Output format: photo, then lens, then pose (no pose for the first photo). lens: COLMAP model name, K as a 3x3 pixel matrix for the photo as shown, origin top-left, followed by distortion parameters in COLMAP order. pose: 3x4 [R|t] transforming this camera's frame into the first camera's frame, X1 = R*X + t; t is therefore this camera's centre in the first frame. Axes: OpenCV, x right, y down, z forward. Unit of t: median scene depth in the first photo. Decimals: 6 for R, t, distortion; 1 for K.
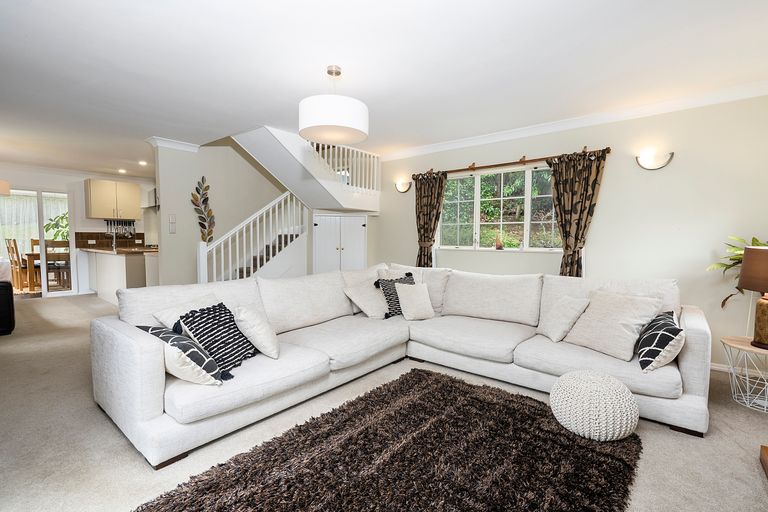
lens RADIAL K [[353.2, 0, 384.7], [0, 353.2, 258.1], [0, 0, 1]] dist [-0.003133, 0.000242]
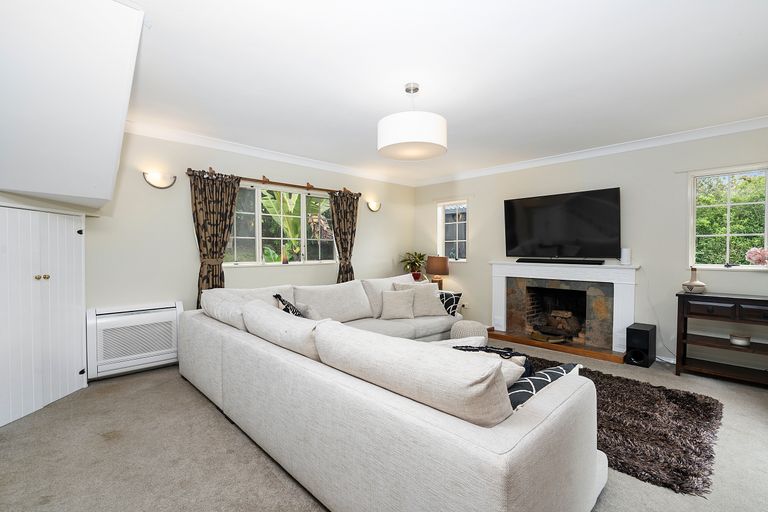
lens RADIAL K [[353.2, 0, 383.8], [0, 353.2, 256.8], [0, 0, 1]] dist [-0.003133, 0.000242]
pose [[0.113873, -0.021411, 0.993265, -0.752029], [0.058967, 0.998151, 0.014756, -0.047263], [-0.991744, 0.056890, 0.114925, 0.637896]]
